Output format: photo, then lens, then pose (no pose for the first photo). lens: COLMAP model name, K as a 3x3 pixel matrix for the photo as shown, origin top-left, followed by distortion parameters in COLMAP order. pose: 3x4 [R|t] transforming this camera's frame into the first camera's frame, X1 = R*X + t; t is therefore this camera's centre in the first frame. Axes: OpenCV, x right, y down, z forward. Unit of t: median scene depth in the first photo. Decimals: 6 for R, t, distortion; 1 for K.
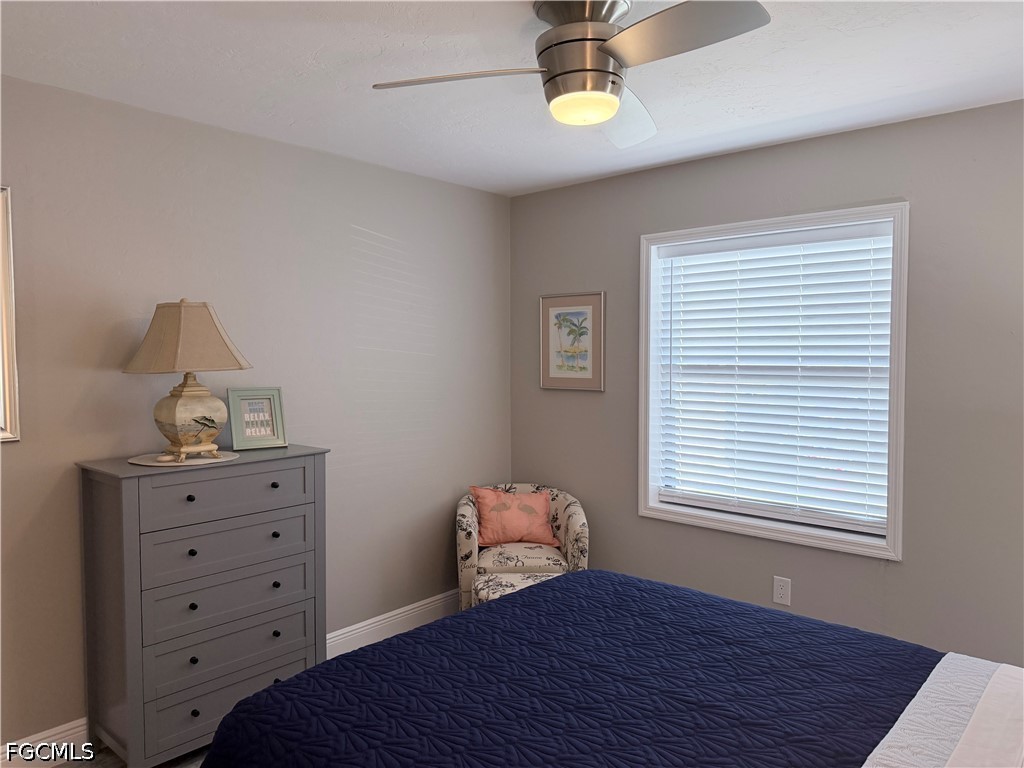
lens RADIAL K [[720.5, 0, 517.1], [0, 720.5, 385.2], [0, 0, 1]] dist [0.086884, -0.117457]
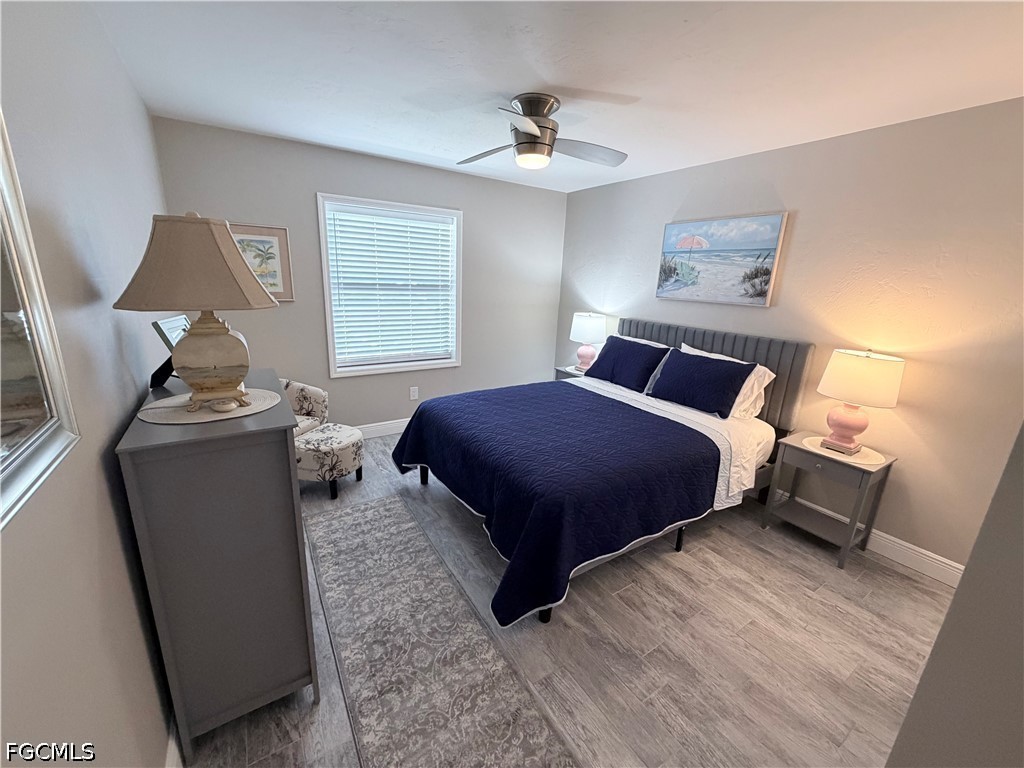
lens RADIAL K [[409.1, 0, 512.0], [0, 409.1, 384.0], [0, 0, 1]] dist [-0.015021, 0.000021]
pose [[0.259422, -0.230198, 0.937928, -0.770518], [0.012544, 0.971898, 0.235066, -0.021830], [-0.965683, -0.049217, 0.255020, 0.505728]]
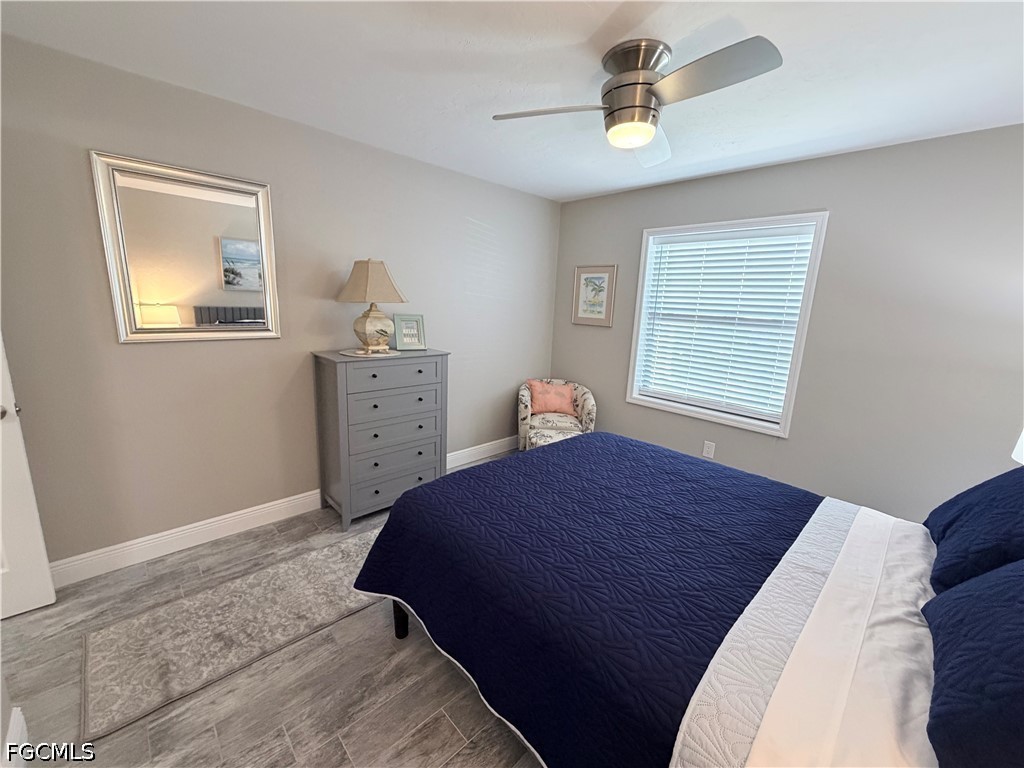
lens RADIAL K [[410.3, 0, 512.0], [0, 410.3, 384.0], [0, 0, 1]] dist [0.002514, 0.000293]
pose [[0.995378, 0.060675, -0.074442, -0.039078], [-0.048704, 0.986989, 0.153232, 0.006144], [0.082770, -0.148898, 0.985382, 0.047521]]
